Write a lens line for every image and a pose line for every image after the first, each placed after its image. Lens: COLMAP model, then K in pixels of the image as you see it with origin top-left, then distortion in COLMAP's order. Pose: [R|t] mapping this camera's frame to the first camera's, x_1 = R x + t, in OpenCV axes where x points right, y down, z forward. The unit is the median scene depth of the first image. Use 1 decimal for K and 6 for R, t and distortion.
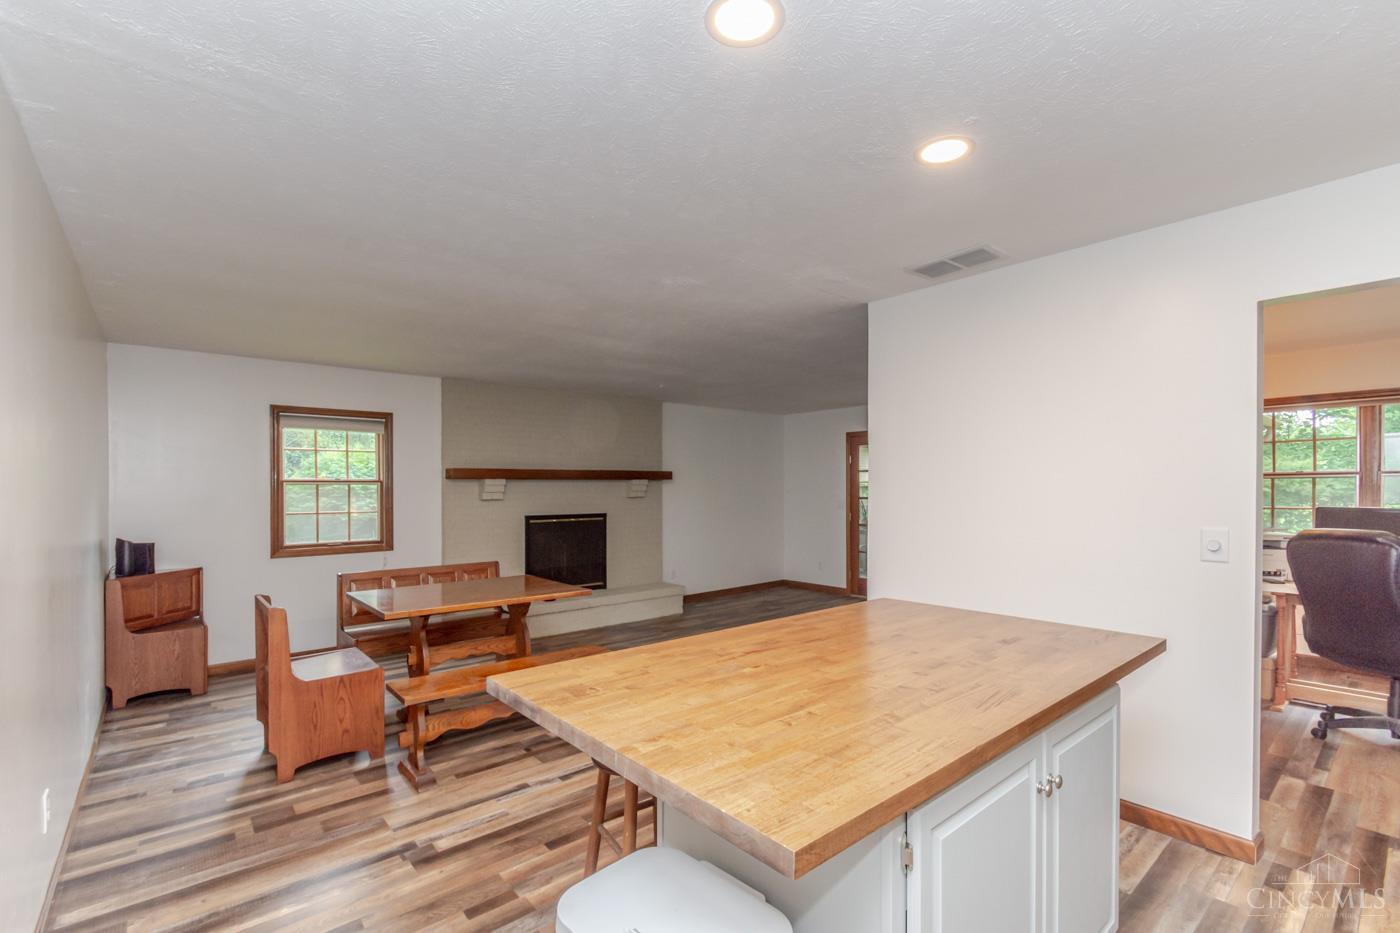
lens RADIAL K [[632.2, 0, 693.0], [0, 632.2, 487.1], [0, 0, 1]] dist [0.000375, 0.000128]
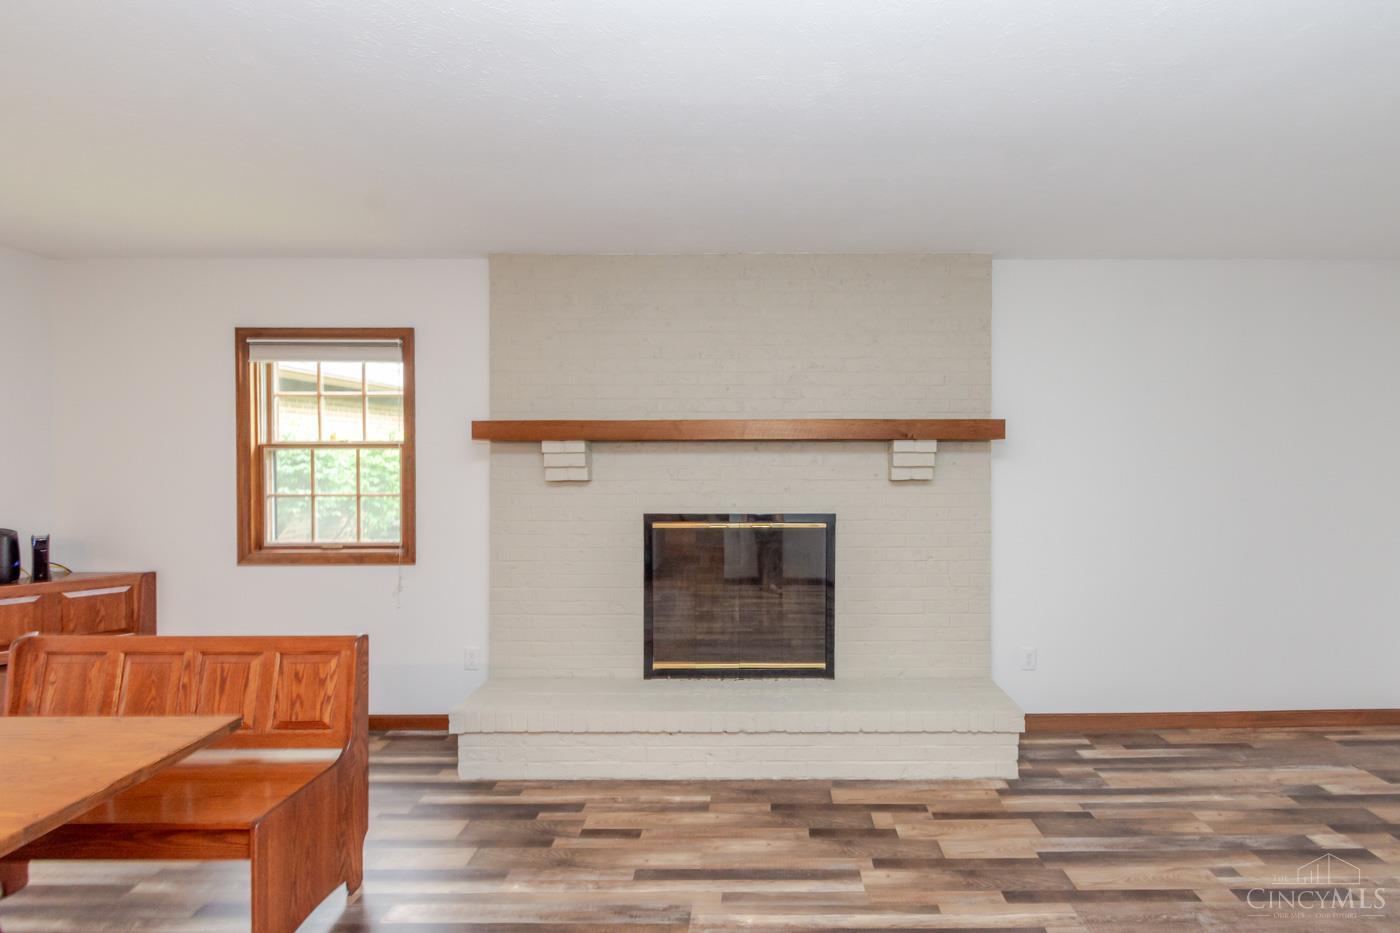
lens RADIAL K [[639.4, 0, 741.9], [0, 639.4, 458.3], [0, 0, 1]] dist [-0.002403, -0.001295]
pose [[0.765011, 0.010244, -0.643935, 0.145084], [-0.003600, 0.999926, 0.011630, -0.005540], [0.644007, -0.006579, 0.764992, 0.799844]]
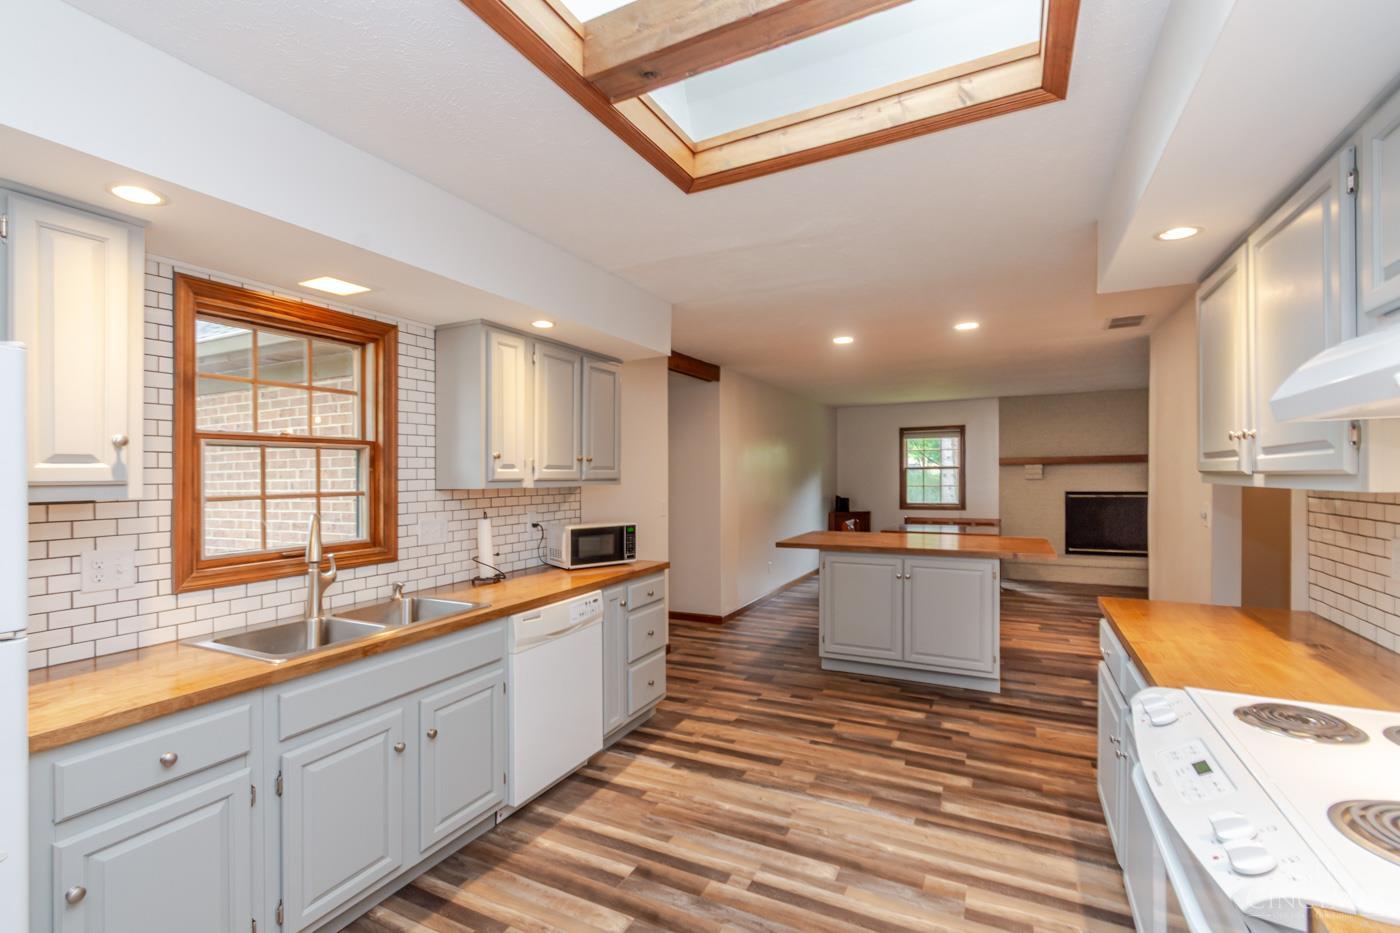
lens RADIAL K [[612.1, 0, 694.4], [0, 612.1, 488.1], [0, 0, 1]] dist [-0.000590, -0.000169]
pose [[0.375405, 0.019412, -0.926658, 0.761535], [0.015312, 0.999514, 0.027141, -0.010043], [0.926734, -0.024378, 0.374925, -0.241026]]
